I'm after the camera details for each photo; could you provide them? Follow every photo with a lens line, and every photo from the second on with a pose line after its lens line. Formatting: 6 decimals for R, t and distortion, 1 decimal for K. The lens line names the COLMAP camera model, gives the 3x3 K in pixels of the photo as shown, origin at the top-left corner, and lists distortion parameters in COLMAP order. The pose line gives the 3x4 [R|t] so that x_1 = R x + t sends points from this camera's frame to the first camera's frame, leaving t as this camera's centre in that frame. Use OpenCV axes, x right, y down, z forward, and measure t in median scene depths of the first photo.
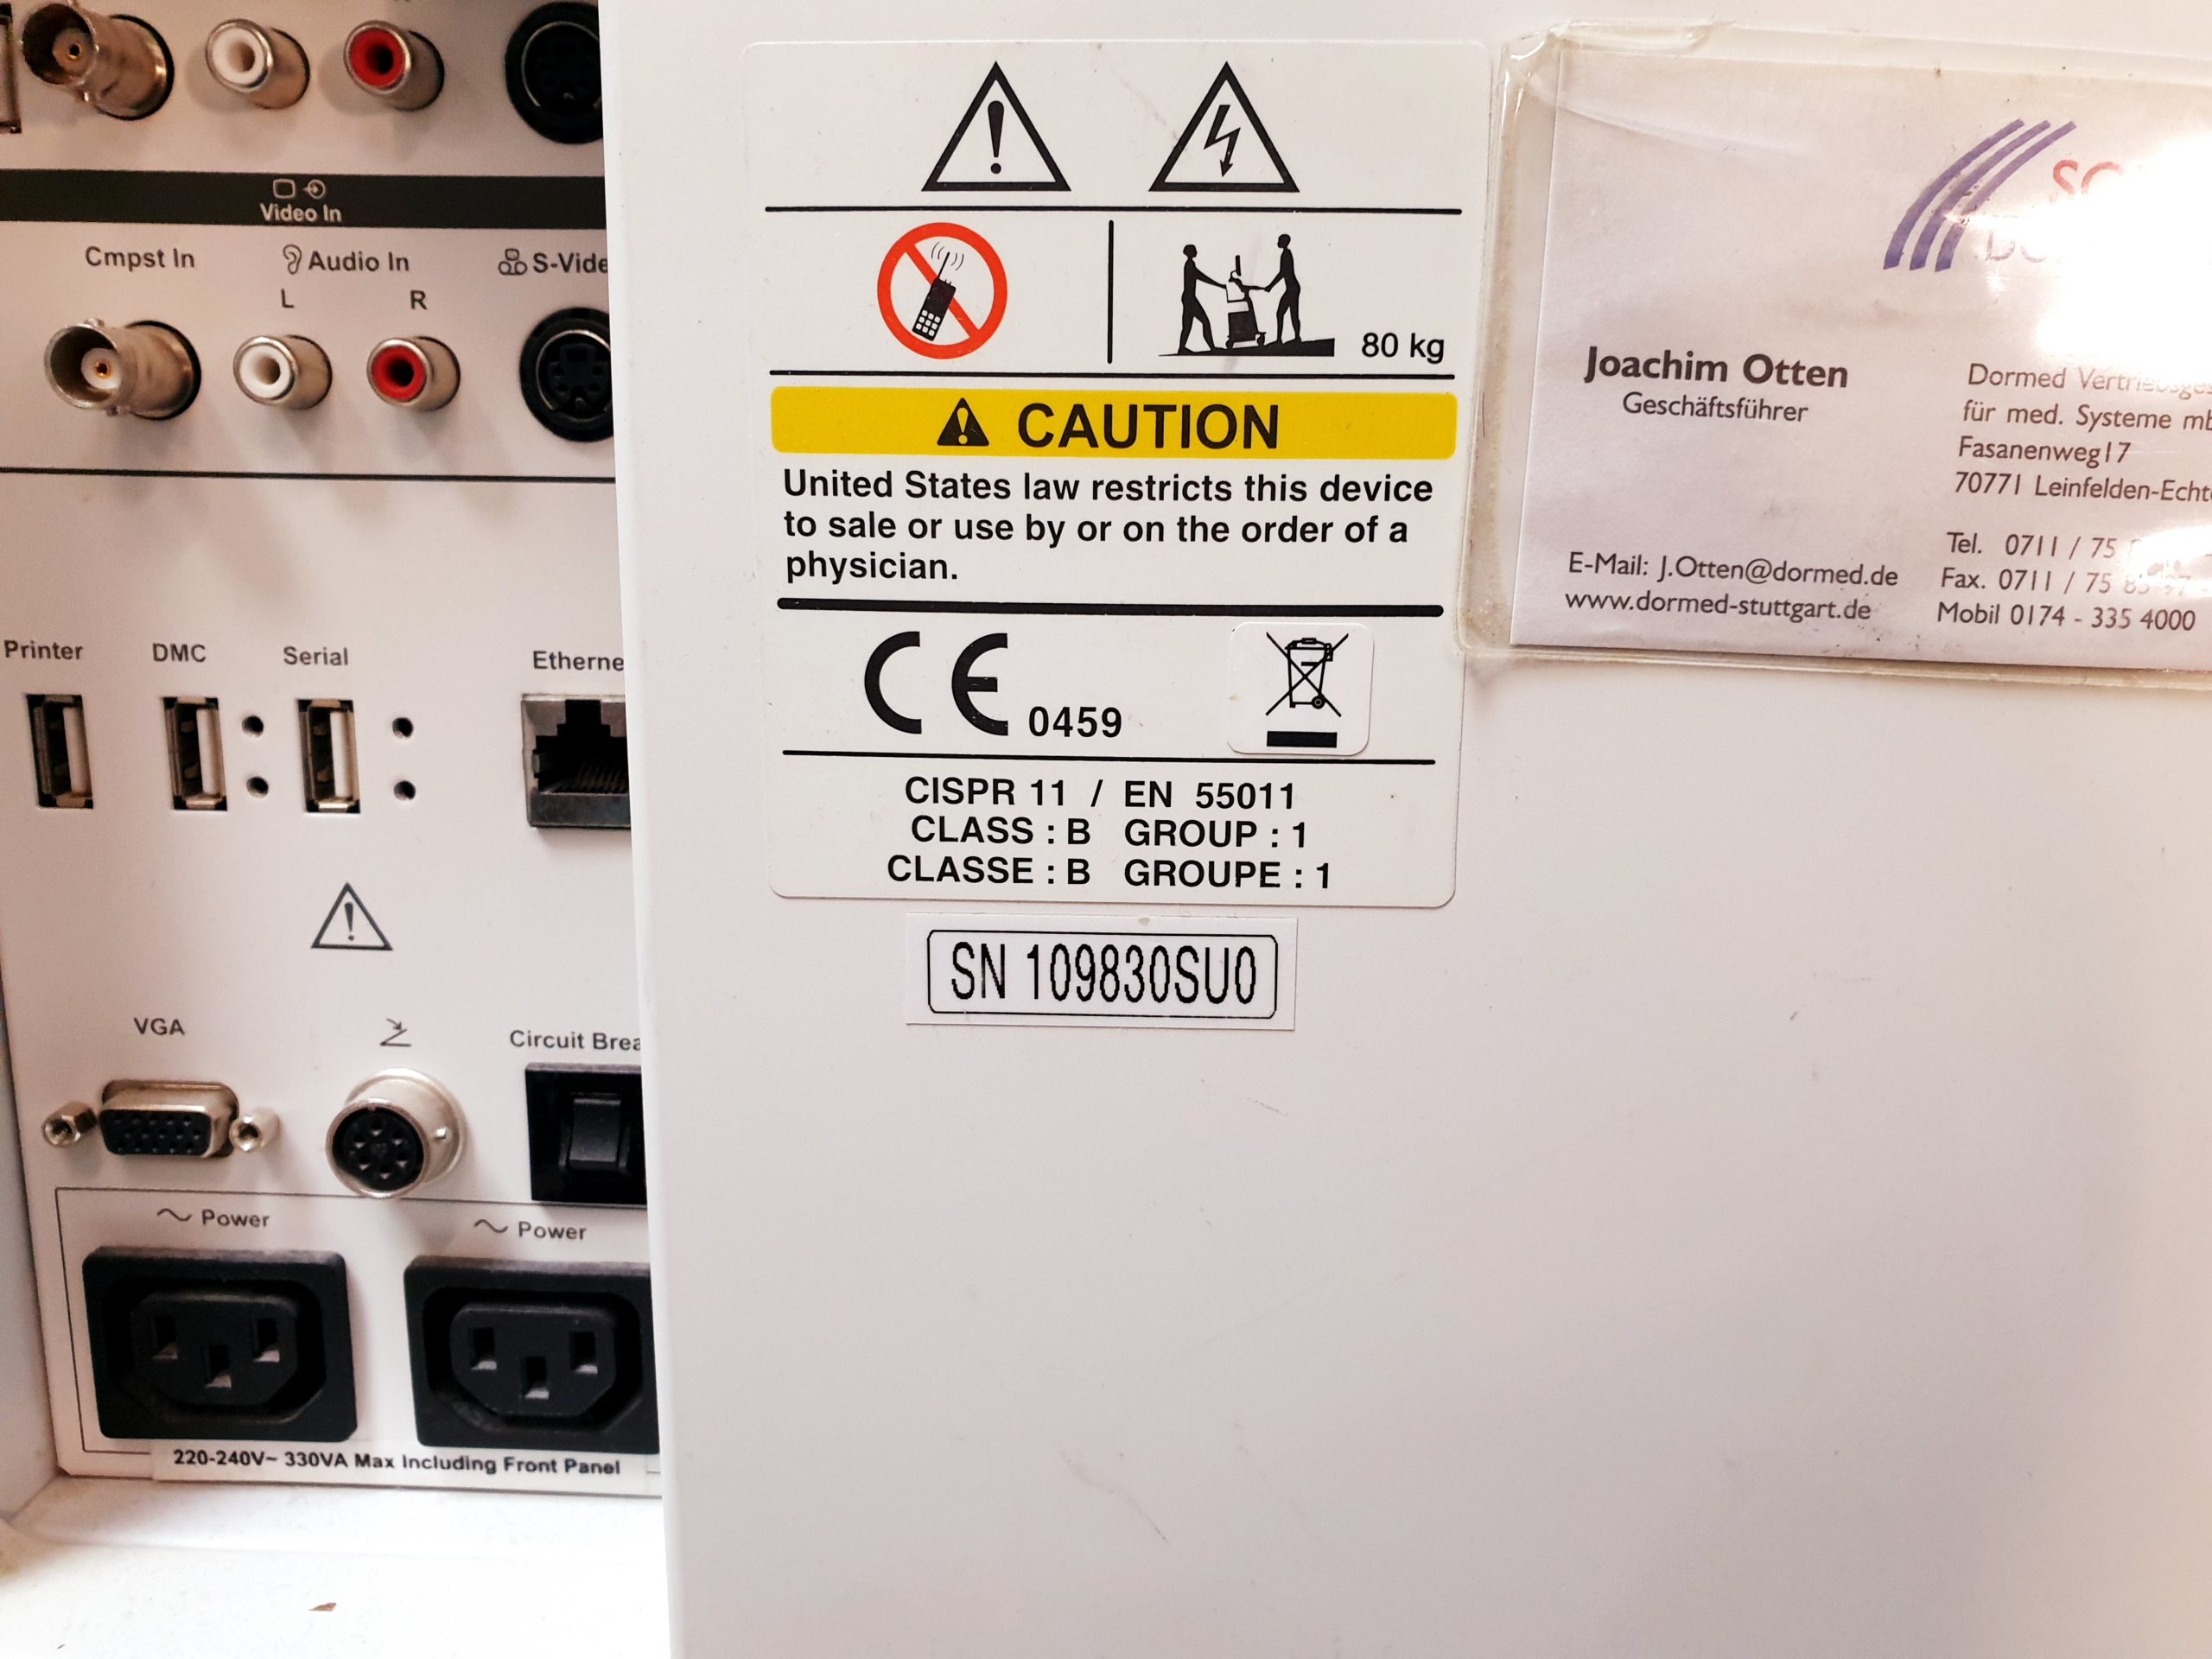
lens RADIAL K [[1731.1, 0, 1054.0], [0, 1731.1, 826.8], [0, 0, 1]] dist [-0.002077, 0.010790]
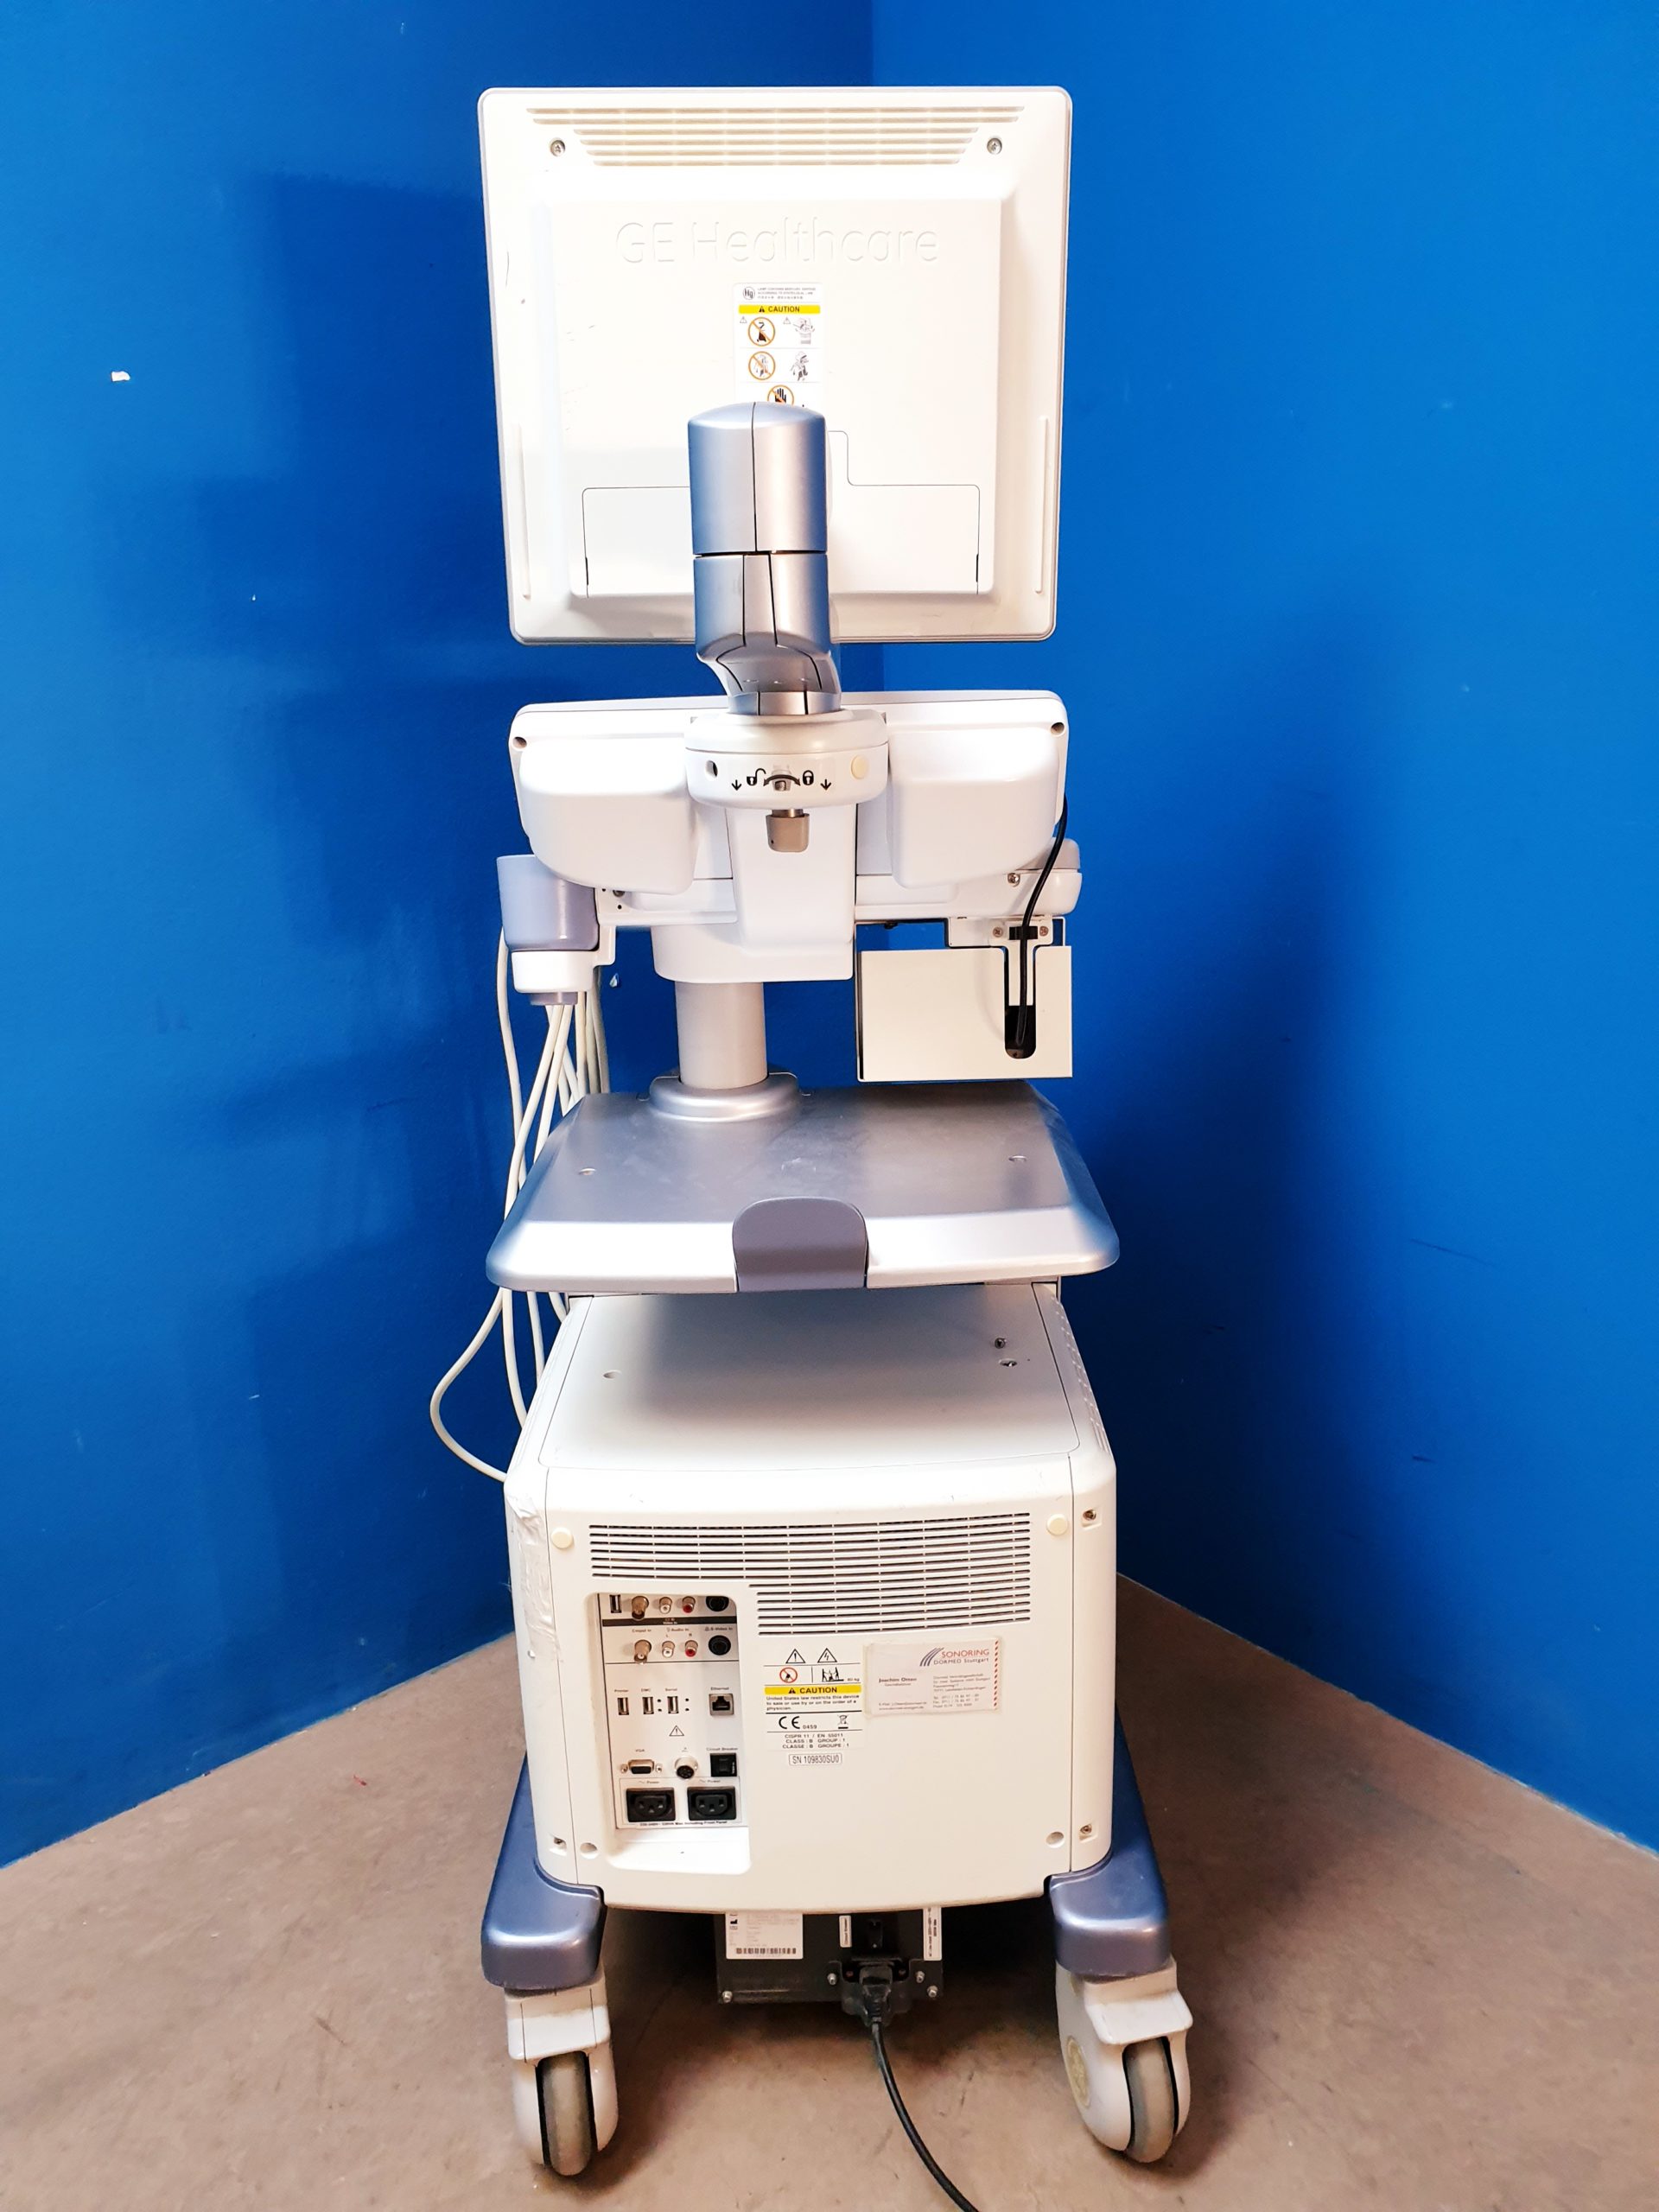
lens RADIAL K [[1731.1, 0, 829.5], [0, 1731.1, 1106.0], [0, 0, 1]] dist [-0.002077, 0.010790]
pose [[0.998214, -0.048945, 0.034239, -0.023637], [0.045651, 0.994793, 0.091125, -3.036886], [-0.038521, -0.089399, 0.995251, -5.438399]]
